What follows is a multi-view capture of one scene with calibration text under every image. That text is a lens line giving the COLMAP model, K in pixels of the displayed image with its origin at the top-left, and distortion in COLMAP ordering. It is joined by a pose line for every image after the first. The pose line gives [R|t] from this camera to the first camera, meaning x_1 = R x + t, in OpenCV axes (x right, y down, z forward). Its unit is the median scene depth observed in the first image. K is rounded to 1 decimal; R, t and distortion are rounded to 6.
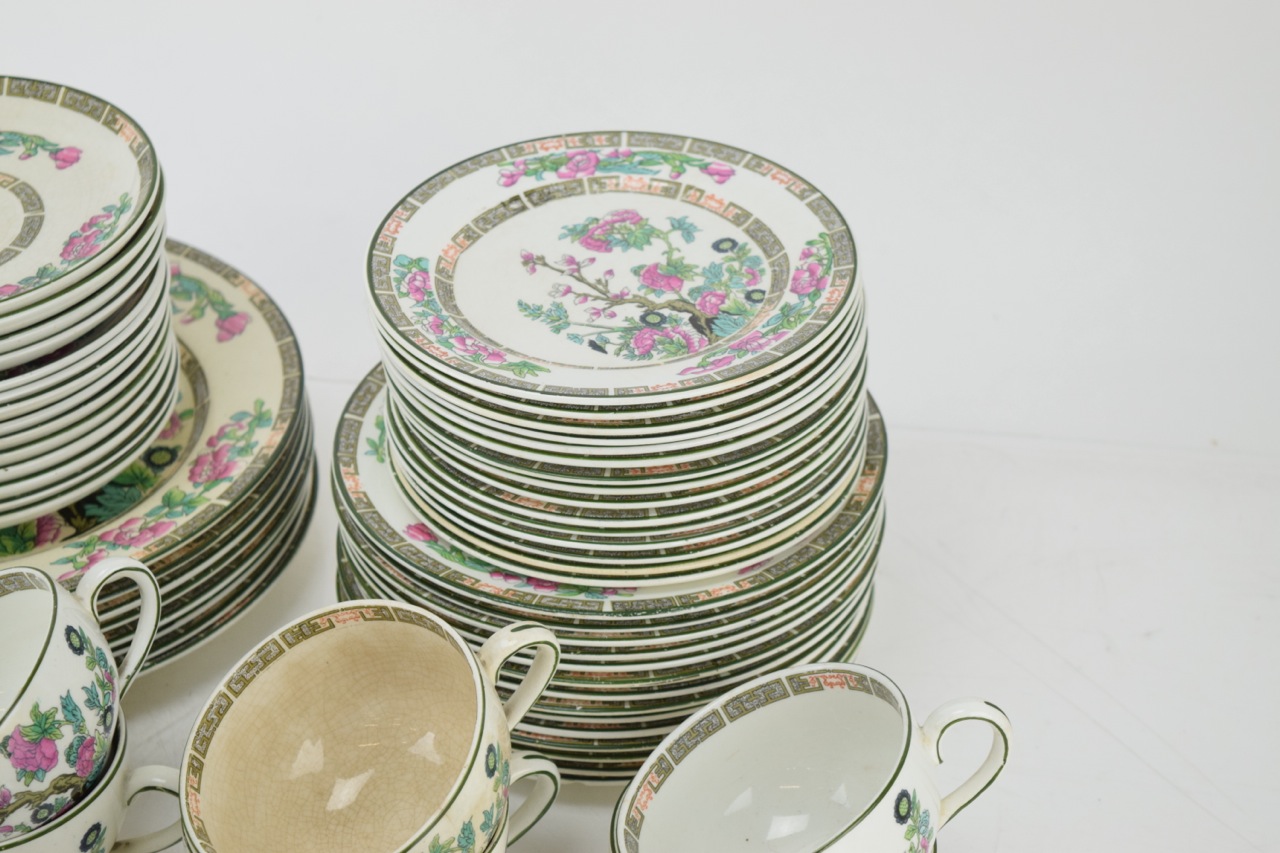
lens RADIAL K [[2842.5, 0, 638.9], [0, 2842.5, 425.6], [0, 0, 1]] dist [0.069420, 0.000000]
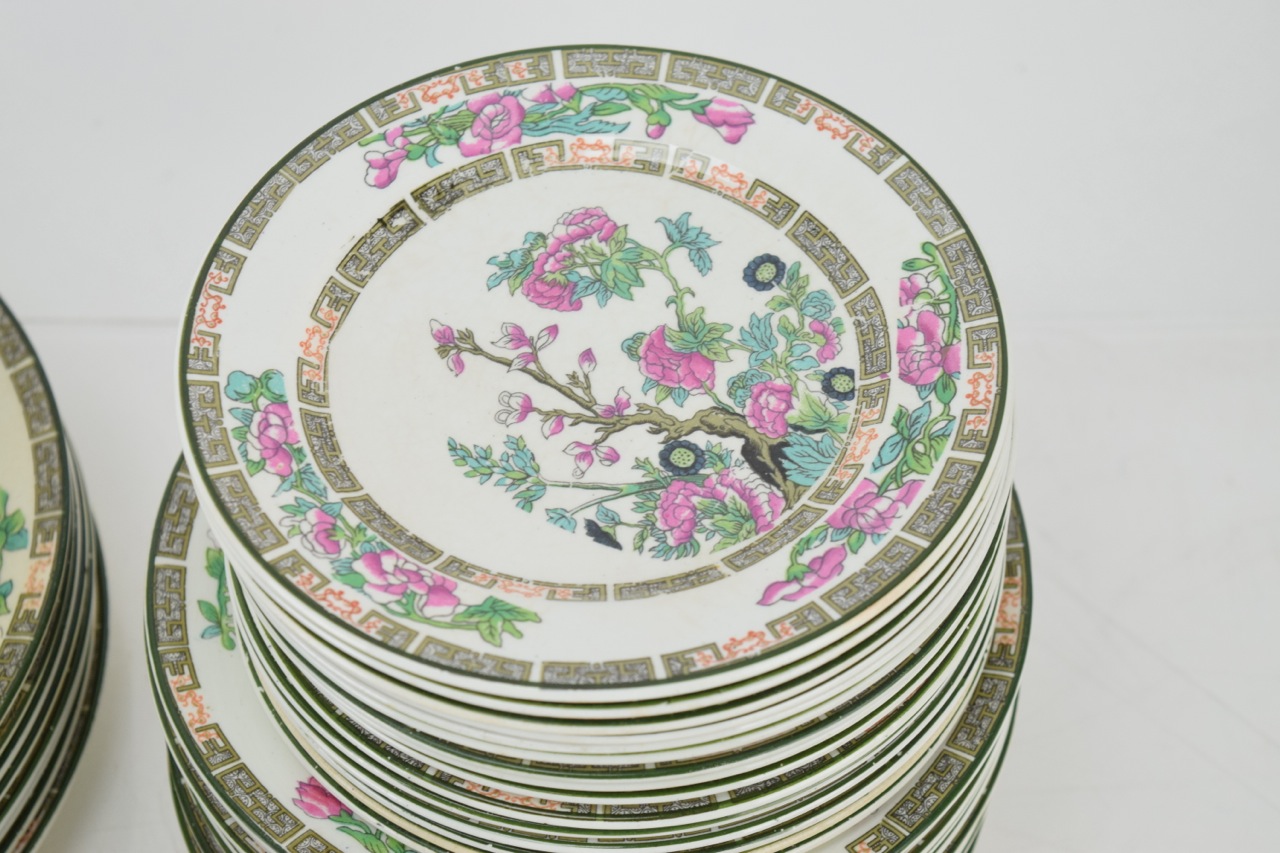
lens RADIAL K [[2842.5, 0, 638.1], [0, 2842.5, 420.7], [0, 0, 1]] dist [0.069420, 0.000000]
pose [[0.987562, -0.119276, 0.102439, -0.060772], [0.085951, 0.955115, 0.283490, -0.203222], [-0.131655, -0.271160, 0.953488, 0.412779]]
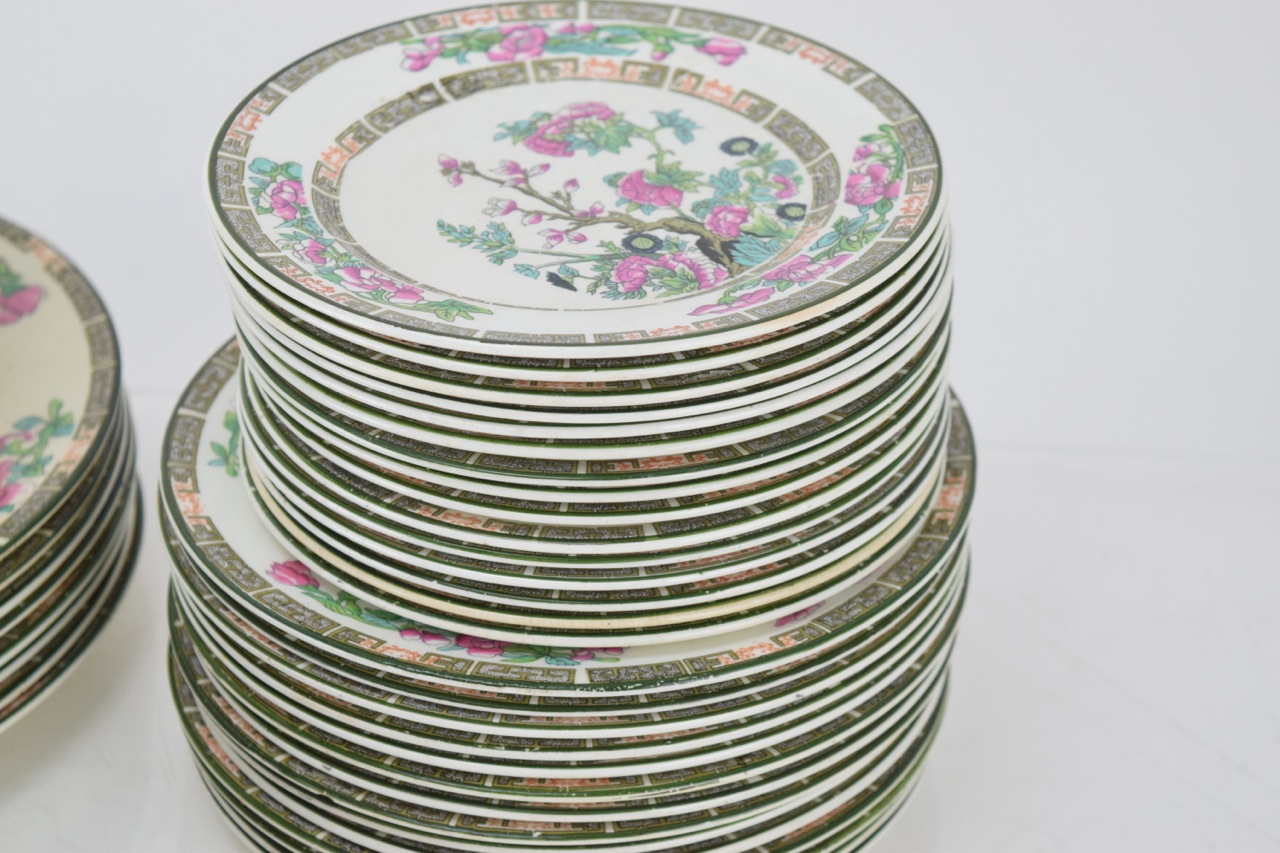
lens RADIAL K [[2842.5, 0, 637.2], [0, 2842.5, 425.0], [0, 0, 1]] dist [0.069420, 0.000000]
pose [[0.998726, -0.011501, 0.049128, -0.027817], [0.013950, 0.998663, -0.049781, 0.036042], [-0.048490, 0.050403, 0.997551, 0.320798]]
